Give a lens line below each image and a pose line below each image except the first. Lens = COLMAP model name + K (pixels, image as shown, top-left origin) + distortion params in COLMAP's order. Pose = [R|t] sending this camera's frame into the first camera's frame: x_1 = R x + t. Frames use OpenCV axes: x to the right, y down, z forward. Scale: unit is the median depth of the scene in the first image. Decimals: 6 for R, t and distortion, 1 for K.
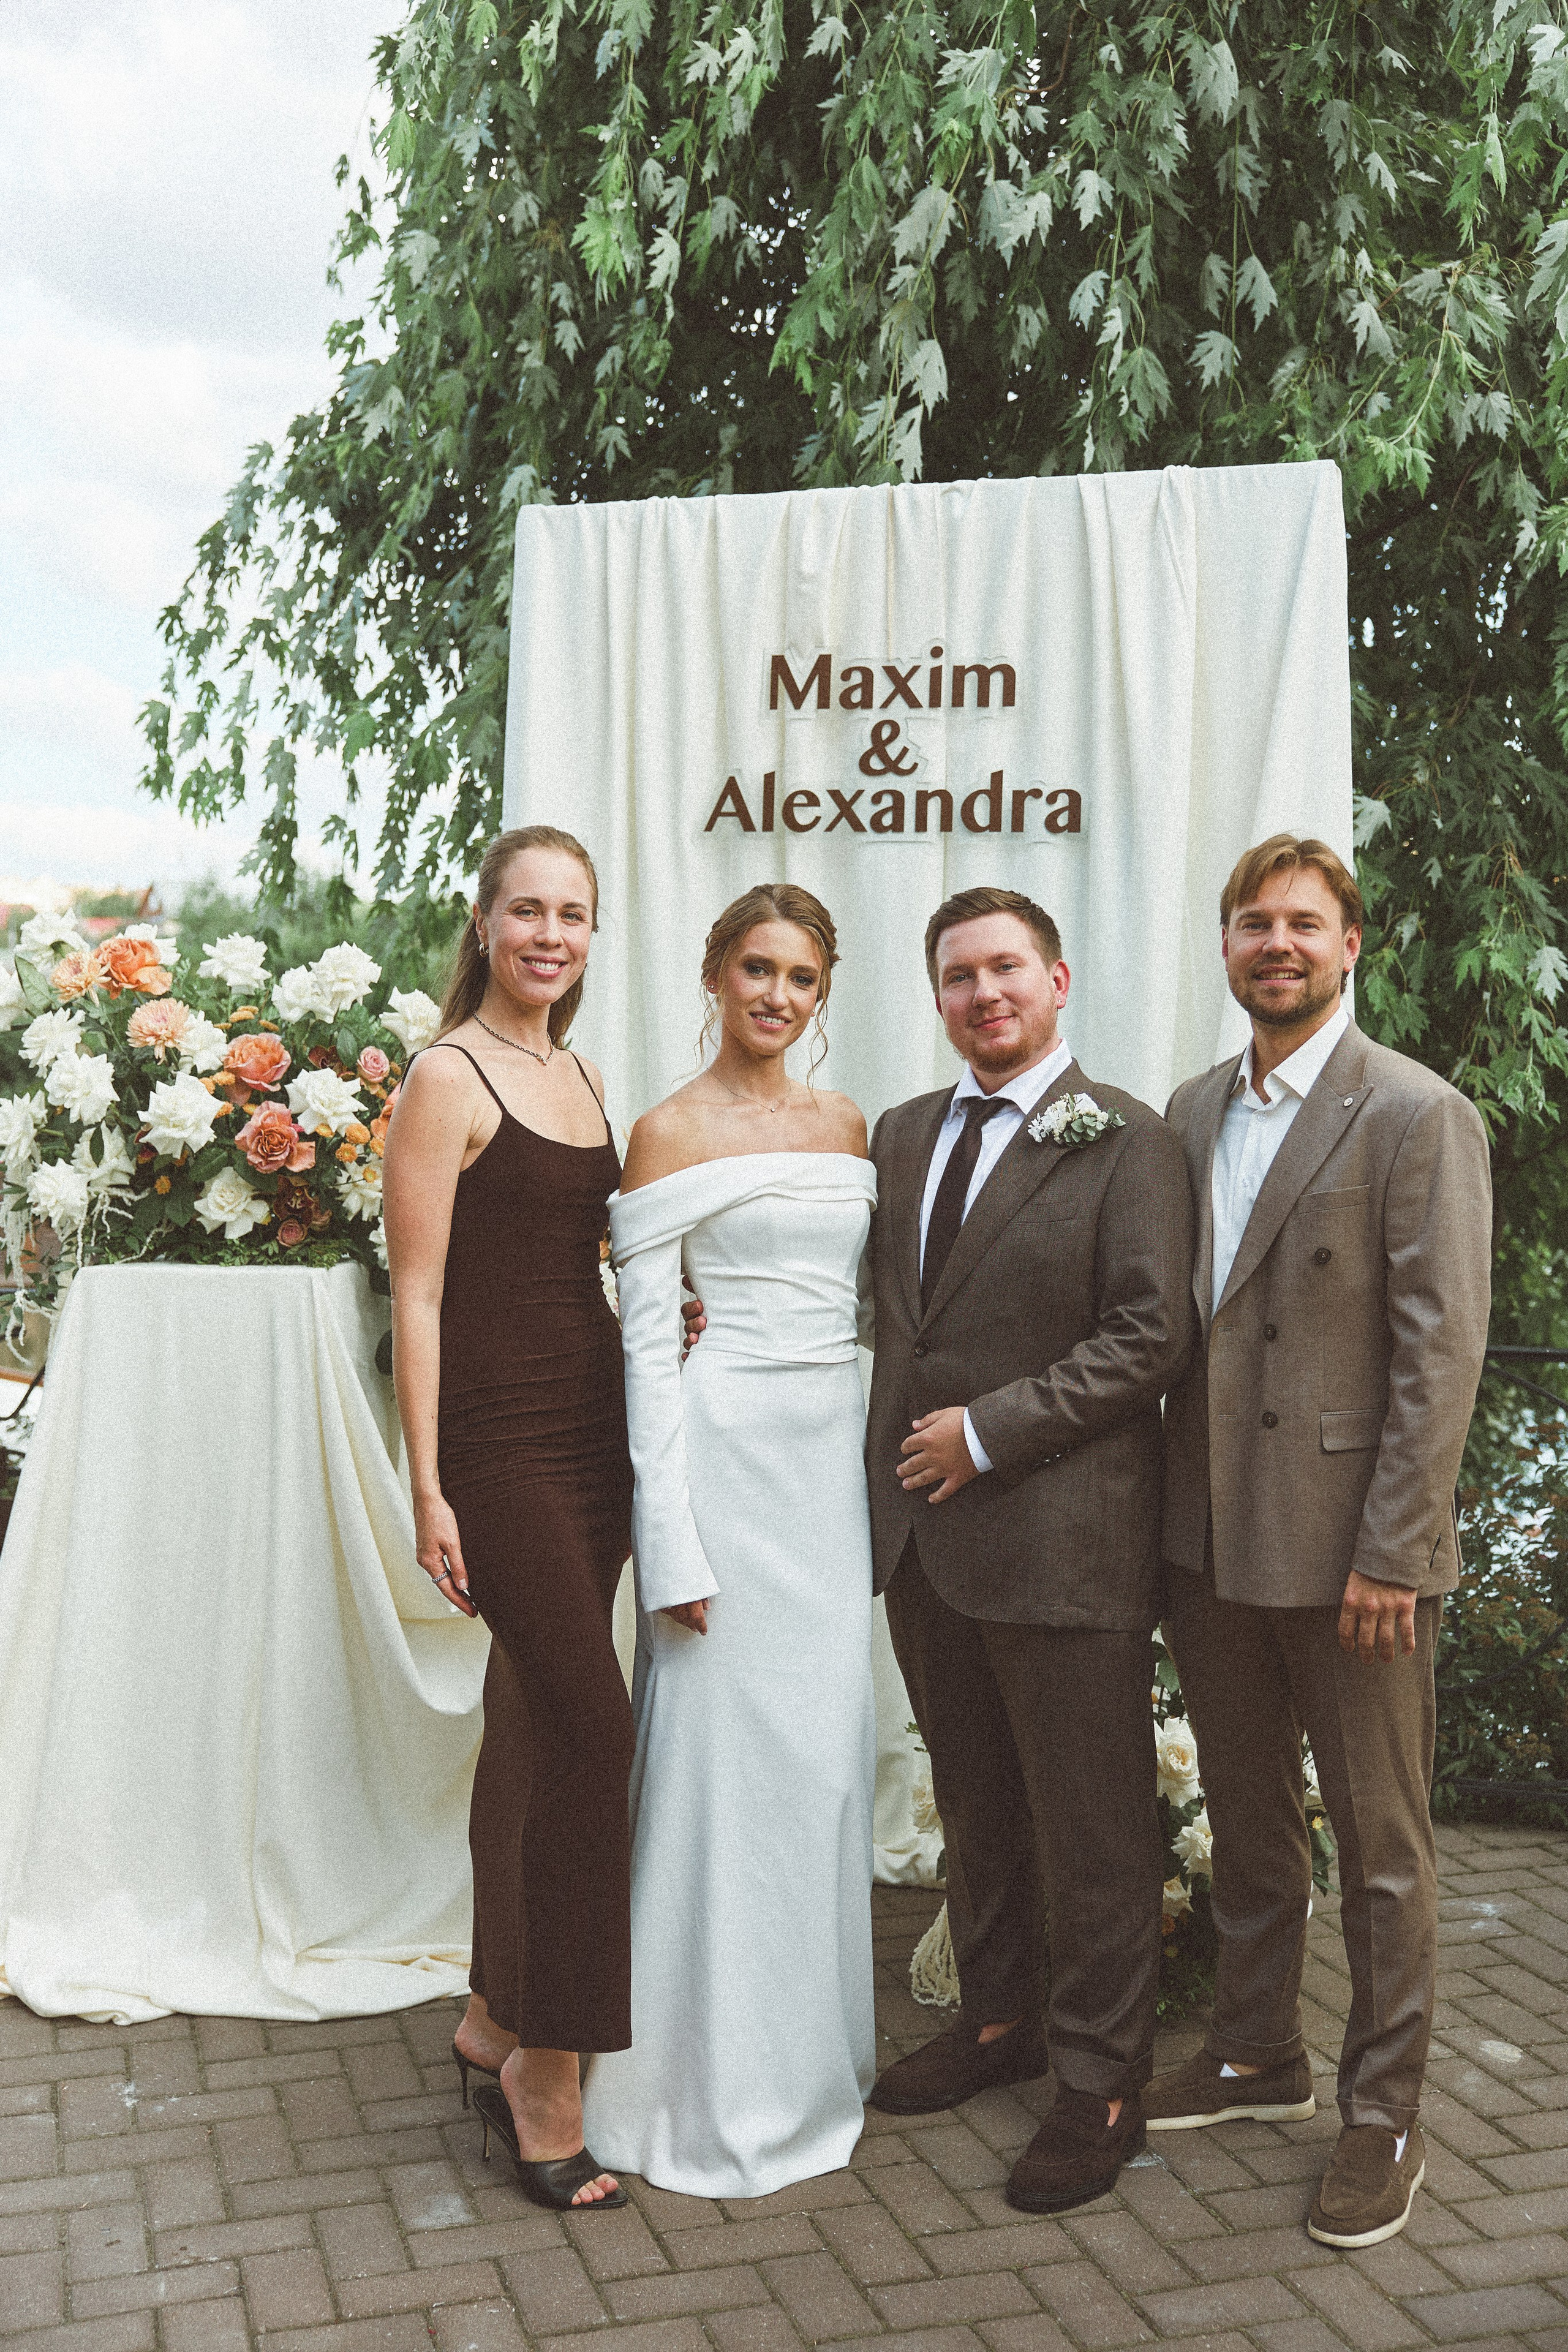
lens RADIAL K [[2477.8, 0, 782.2], [0, 2477.8, 1124.9], [0, 0, 1]] dist [0.007795, 0.038418]
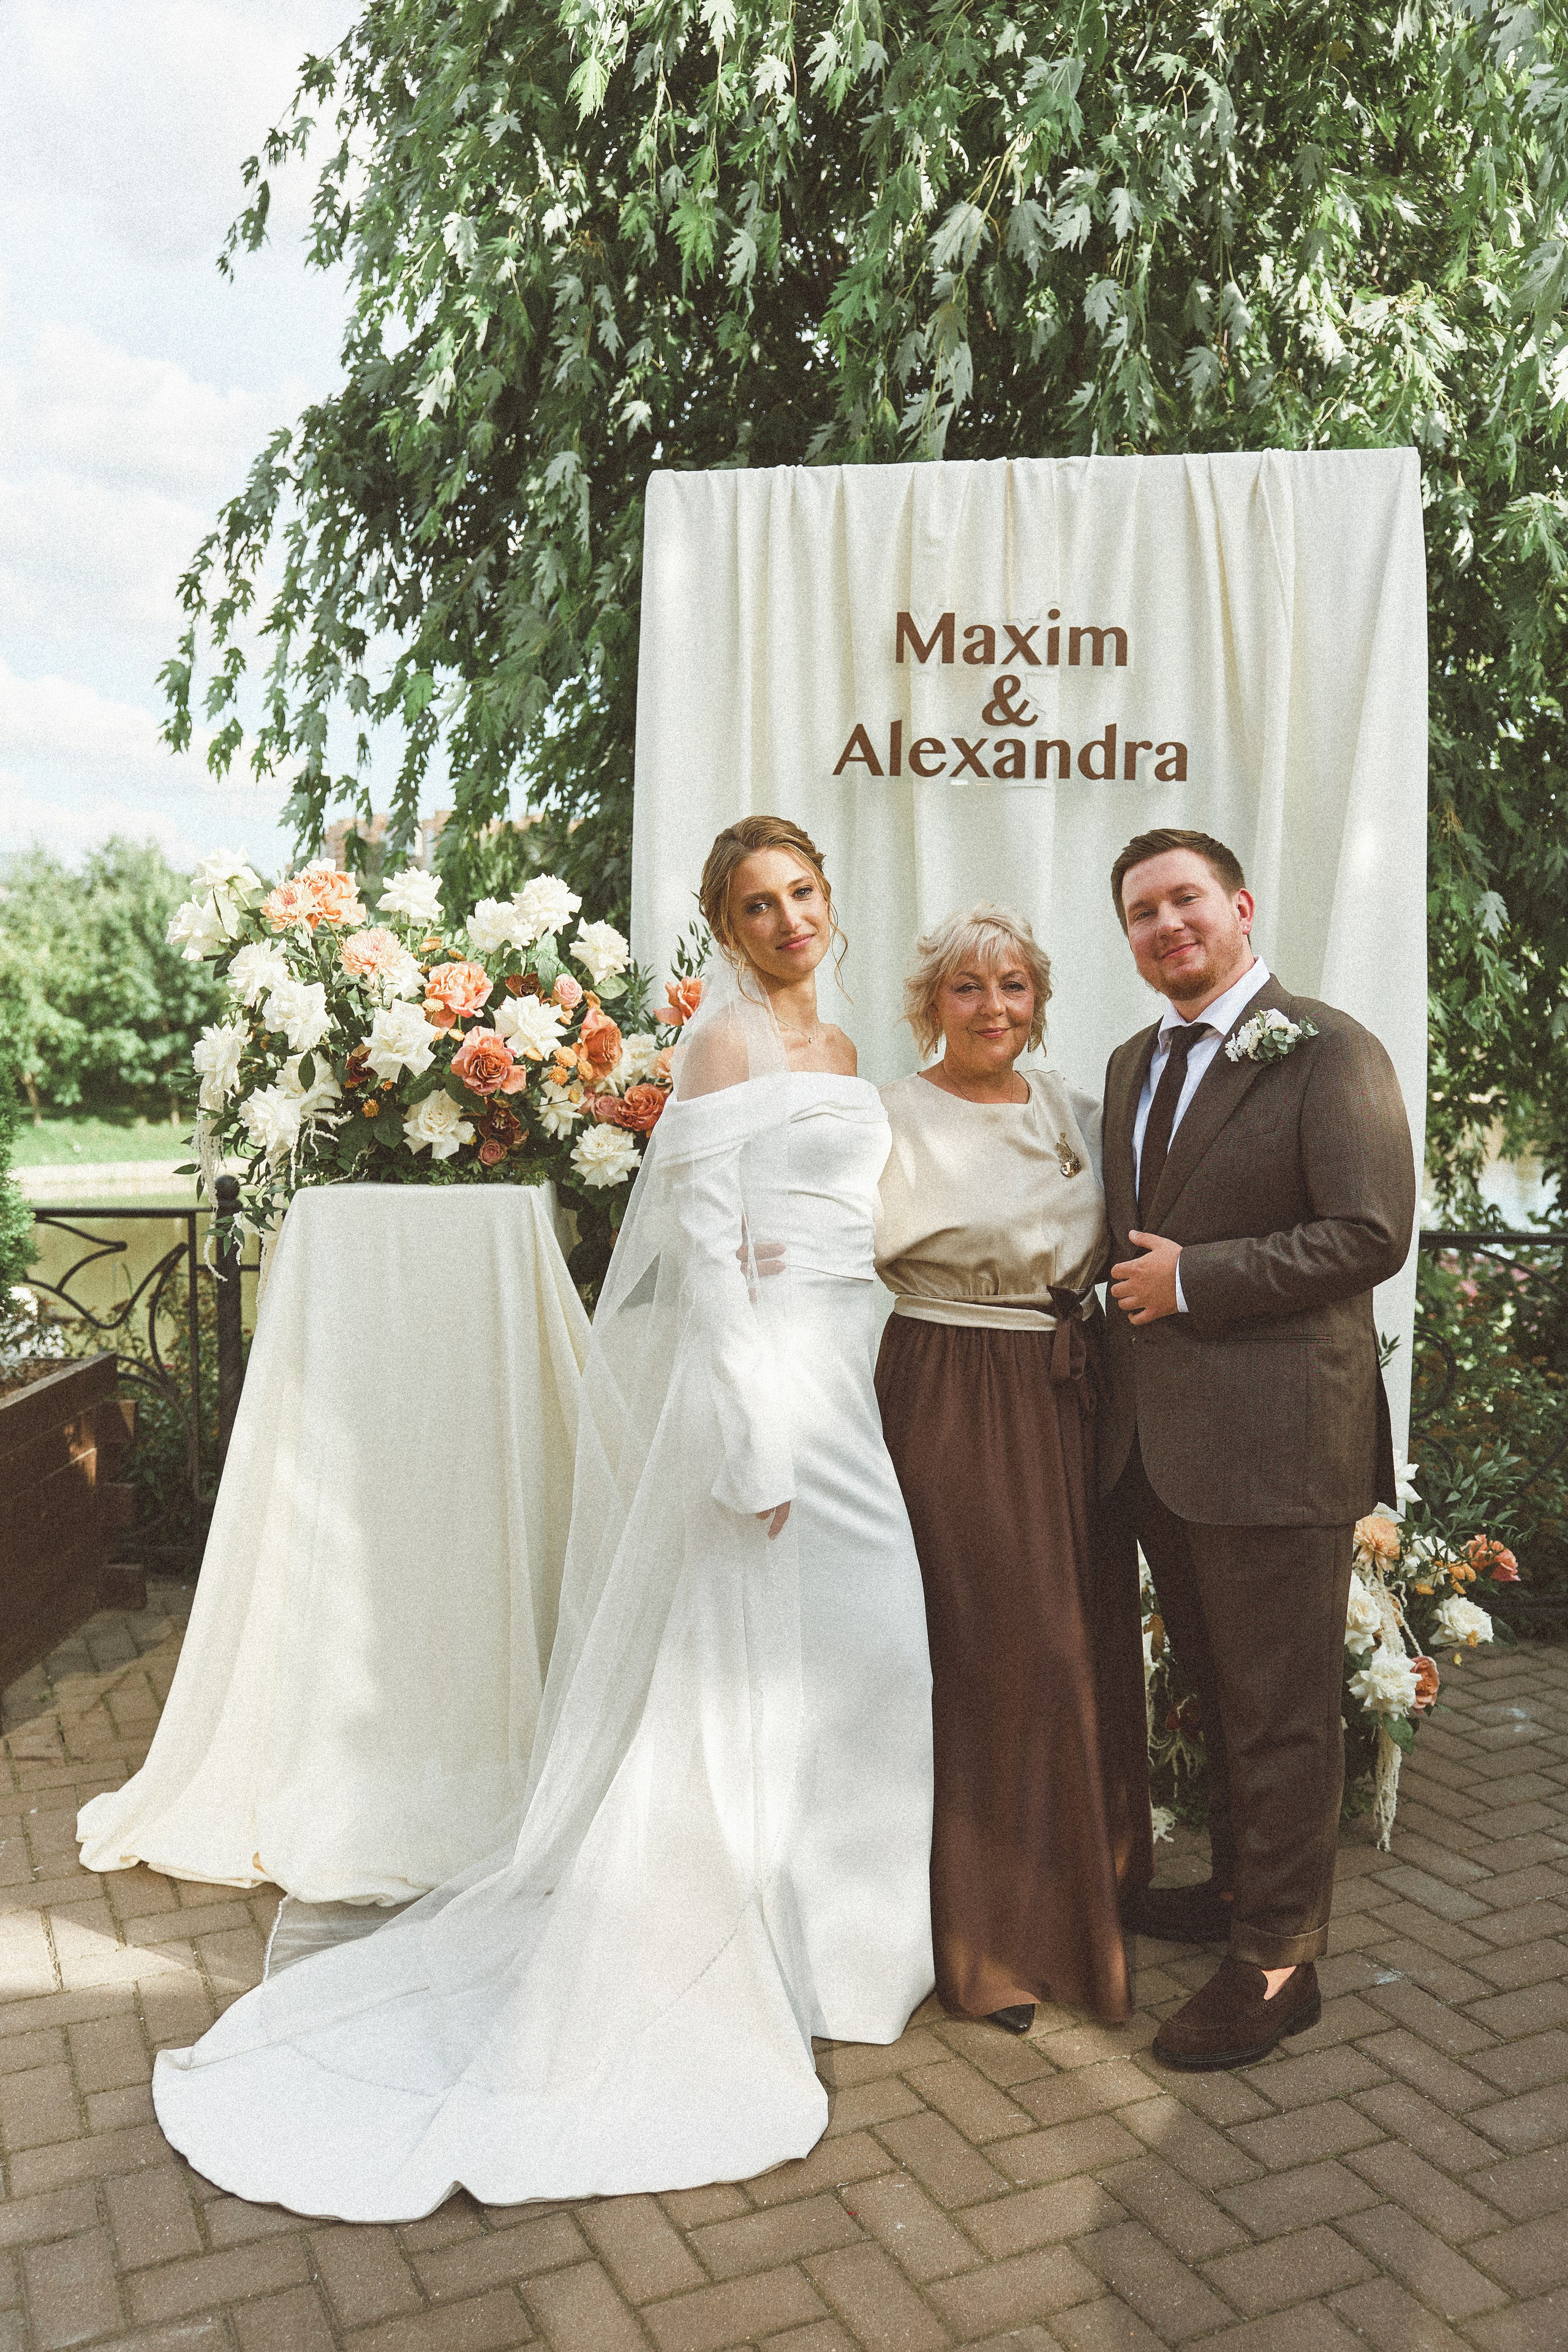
lens RADIAL K [[1964.6, 0, 784.0], [0, 1964.6, 1176.0], [0, 0, 1]] dist [-0.103768, 0.224445]
pose [[0.990269, -0.015714, 0.138276, -0.178889], [0.006960, 0.997953, 0.063568, 0.001539], [-0.138992, -0.061987, 0.988352, 0.151810]]
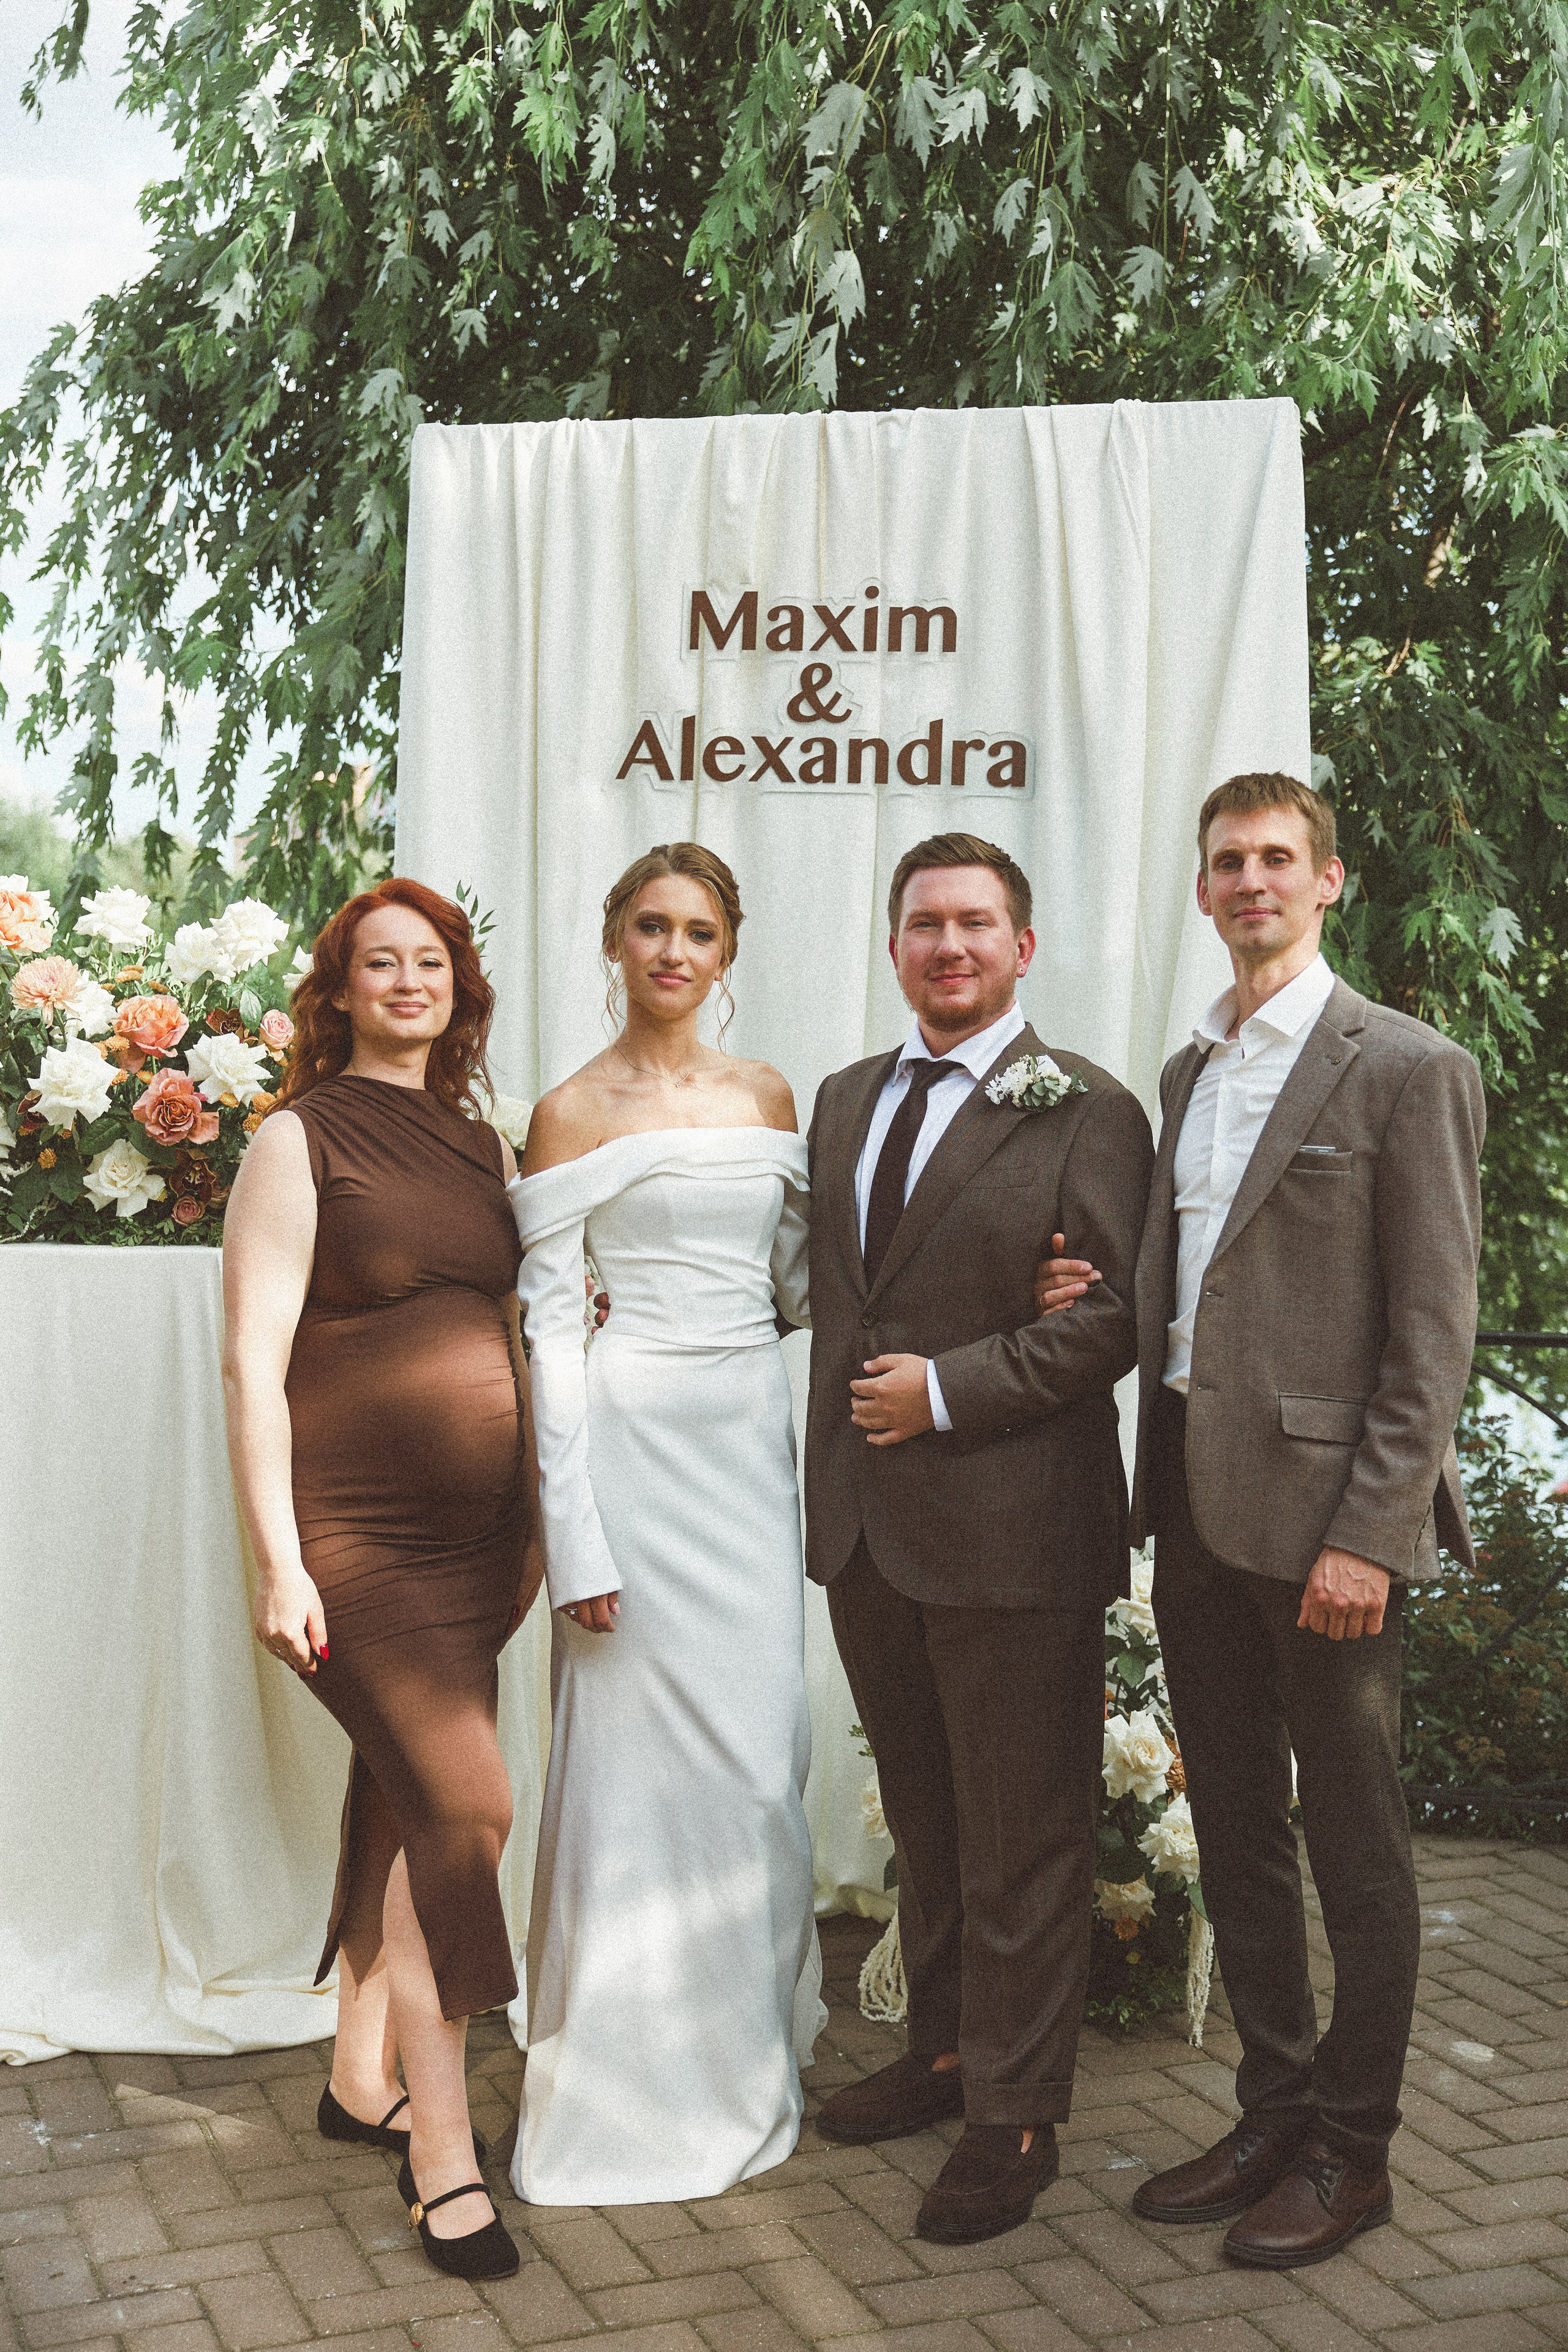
lens RADIAL K [[2870.2, 0, 787.8], [0, 2870.2, 1109.4], [0, 0, 1]] dist [0.049653, 0.009742]
pose [[0.996562, 0.000052, 0.082849, -0.059566], [-0.000173, 0.999999, 0.001460, 0.003997], [-0.082849, -0.001469, 0.996561, -0.084358]]
